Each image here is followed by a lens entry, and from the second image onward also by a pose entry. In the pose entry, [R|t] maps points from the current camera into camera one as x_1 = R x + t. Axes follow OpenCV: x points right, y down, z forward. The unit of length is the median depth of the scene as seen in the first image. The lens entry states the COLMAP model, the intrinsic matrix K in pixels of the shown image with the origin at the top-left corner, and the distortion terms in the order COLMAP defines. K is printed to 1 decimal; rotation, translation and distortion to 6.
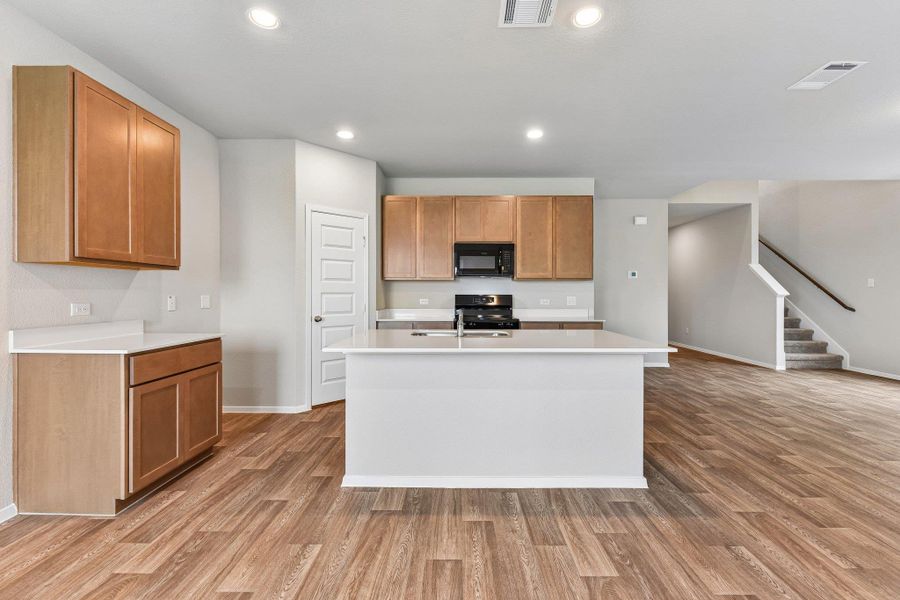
lens RADIAL K [[388.8, 0, 457.5], [0, 388.8, 286.6], [0, 0, 1]] dist [0.000977, -0.002229]
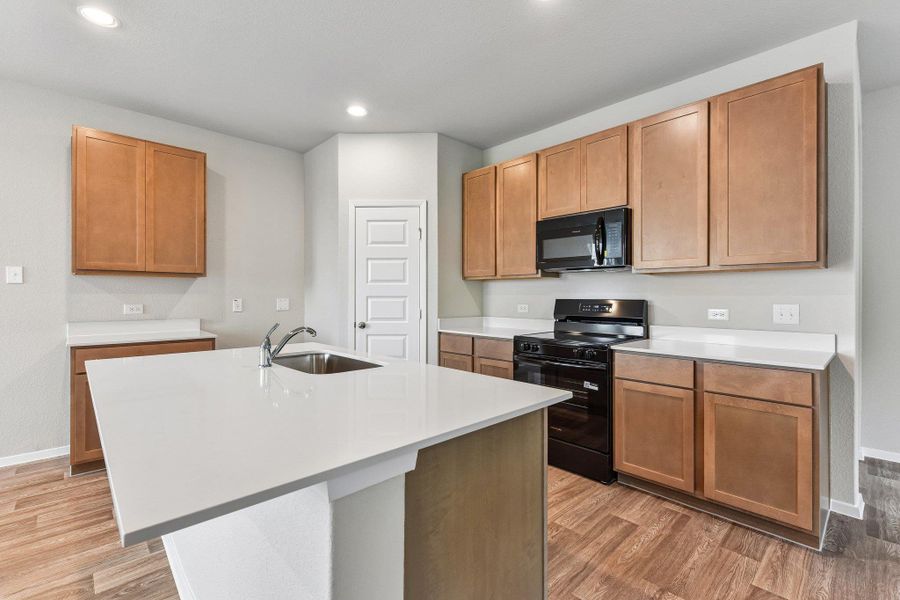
lens RADIAL K [[396.9, 0, 460.7], [0, 396.9, 299.2], [0, 0, 1]] dist [-0.001851, -0.001808]
pose [[0.712012, 0.003902, -0.702156, 0.405762], [0.013040, 0.999739, 0.018778, 0.007595], [0.702046, -0.022526, 0.711775, 0.453834]]
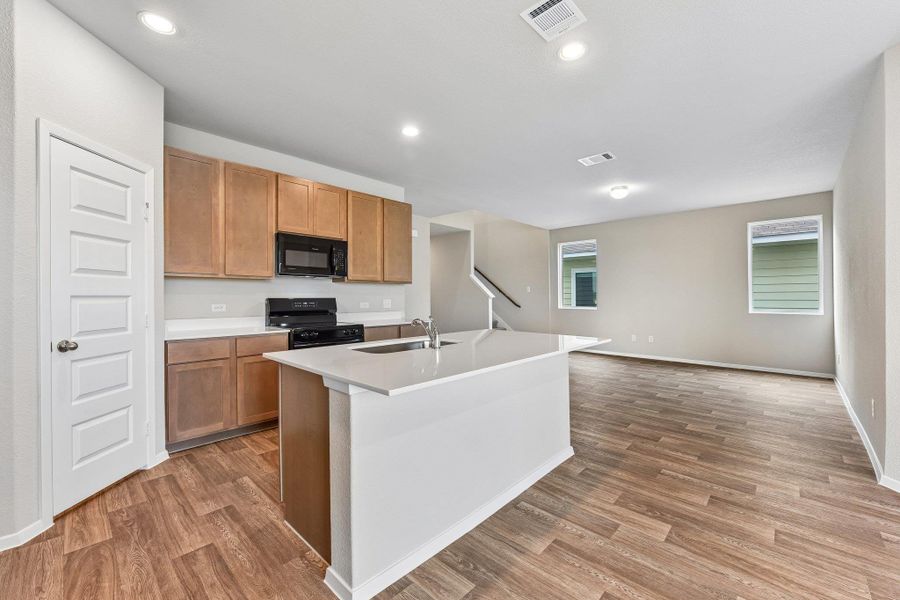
lens RADIAL K [[357.7, 0, 449.2], [0, 357.7, 294.9], [0, 0, 1]] dist [-0.001945, -0.000231]
pose [[0.683346, 0.001751, 0.730093, -0.320765], [-0.014514, 0.999832, 0.011187, 0.001343], [-0.729951, -0.018241, 0.683256, 0.267826]]
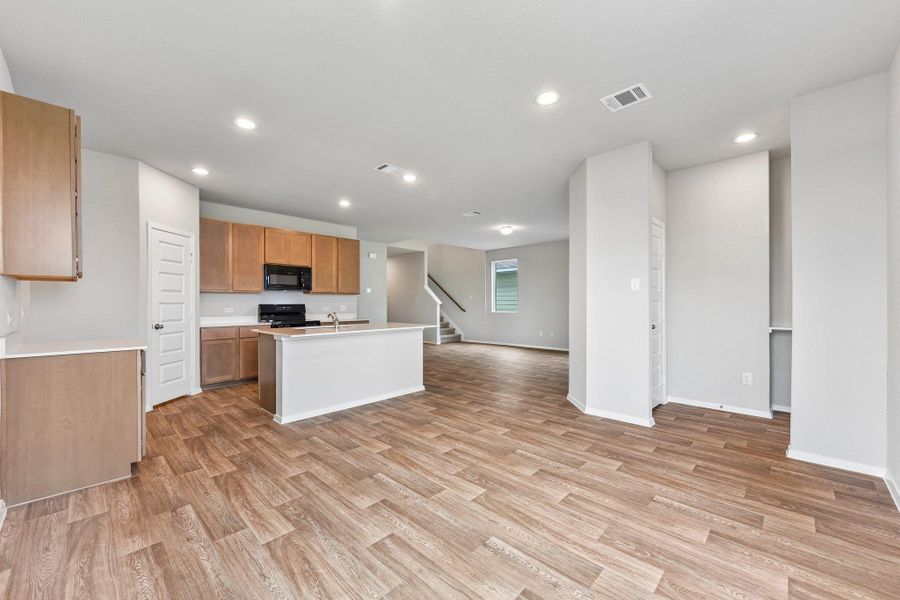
lens RADIAL K [[357.7, 0, 449.7], [0, 357.7, 298.0], [0, 0, 1]] dist [-0.001945, -0.000231]
pose [[0.691924, 0.007669, 0.721929, -0.467325], [-0.011075, 0.999939, -0.000008, -0.006793], [-0.721885, -0.007990, 0.691967, -0.271774]]
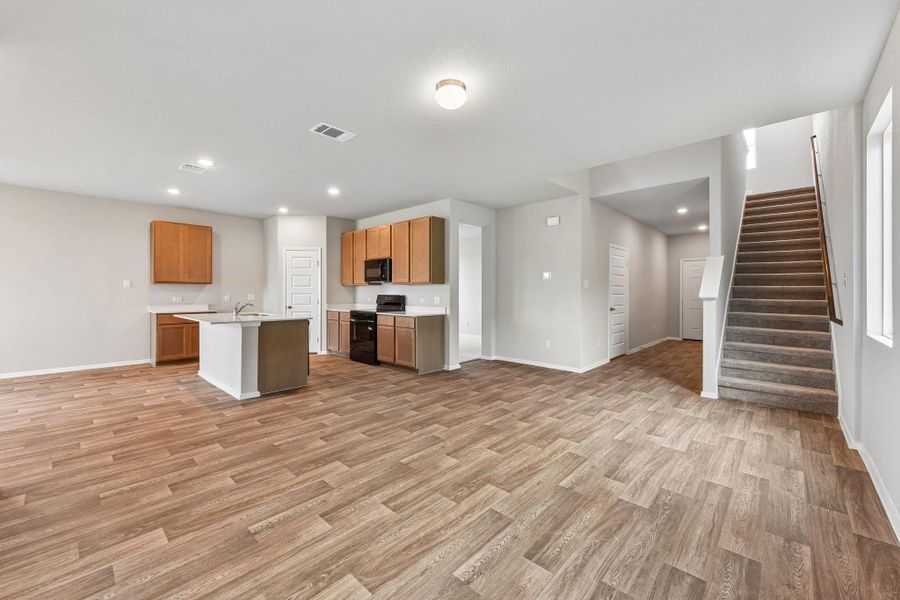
lens RADIAL K [[348.9, 0, 461.2], [0, 348.9, 295.5], [0, 0, 1]] dist [-0.001096, 0.000813]
pose [[0.762503, 0.009617, -0.646913, 1.239830], [0.010270, 0.999584, 0.026965, -0.008708], [0.646903, -0.027204, 0.762087, 0.219898]]
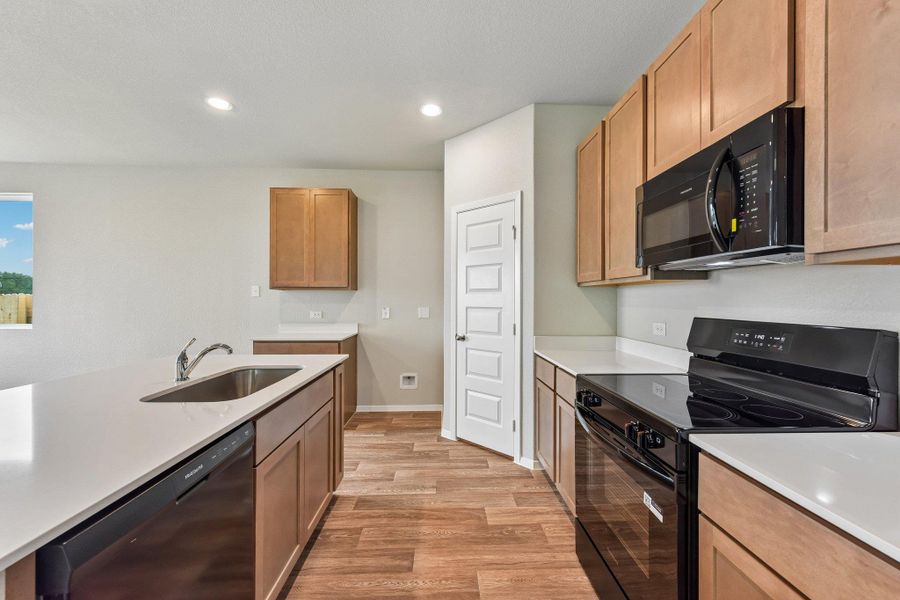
lens RADIAL K [[357.7, 0, 452.0], [0, 357.7, 302.9], [0, 0, 1]] dist [-0.001945, -0.000231]
pose [[0.049479, 0.004267, -0.998766, 0.376533], [0.013967, 0.999890, 0.004964, 0.002505], [0.998678, -0.014195, 0.049414, 0.844887]]
